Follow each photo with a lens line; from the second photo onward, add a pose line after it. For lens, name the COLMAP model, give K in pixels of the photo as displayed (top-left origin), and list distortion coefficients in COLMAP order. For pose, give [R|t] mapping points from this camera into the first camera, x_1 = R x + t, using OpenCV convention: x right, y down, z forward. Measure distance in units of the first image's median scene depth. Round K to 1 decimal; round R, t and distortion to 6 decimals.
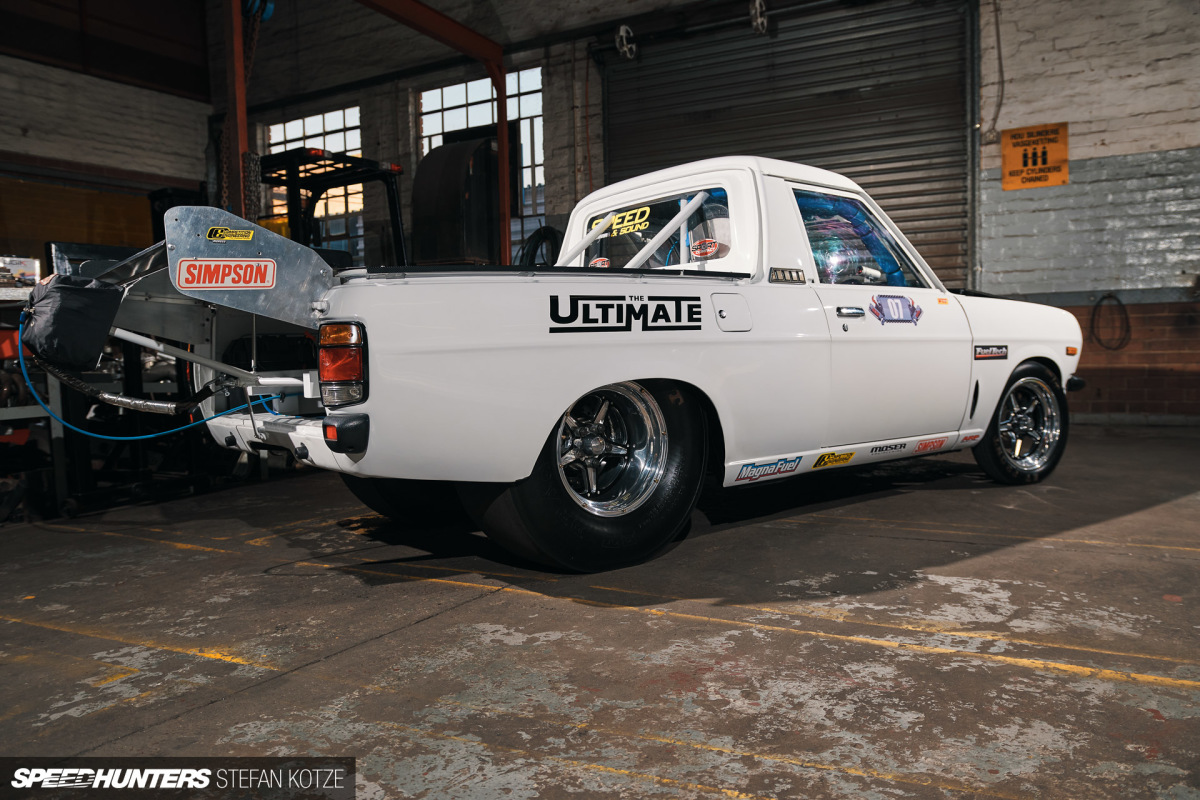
lens RADIAL K [[940.4, 0, 595.9], [0, 940.4, 405.3], [0, 0, 1]] dist [-0.085863, 0.066739]
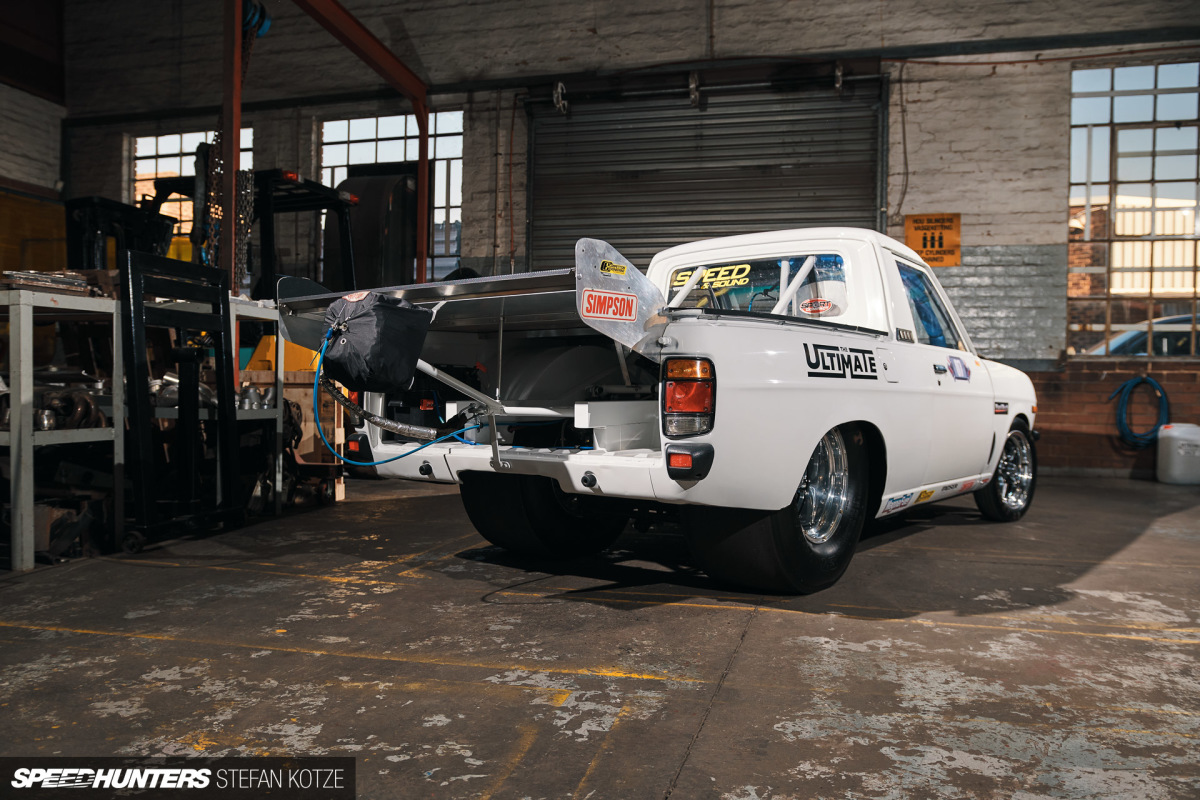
lens RADIAL K [[940.4, 0, 599.3], [0, 940.4, 405.3], [0, 0, 1]] dist [-0.085863, 0.066739]
pose [[0.965423, 0.037387, 0.257995, -0.348382], [-0.024456, 0.998287, -0.053152, 0.013550], [-0.259540, 0.045004, 0.964683, -0.005817]]
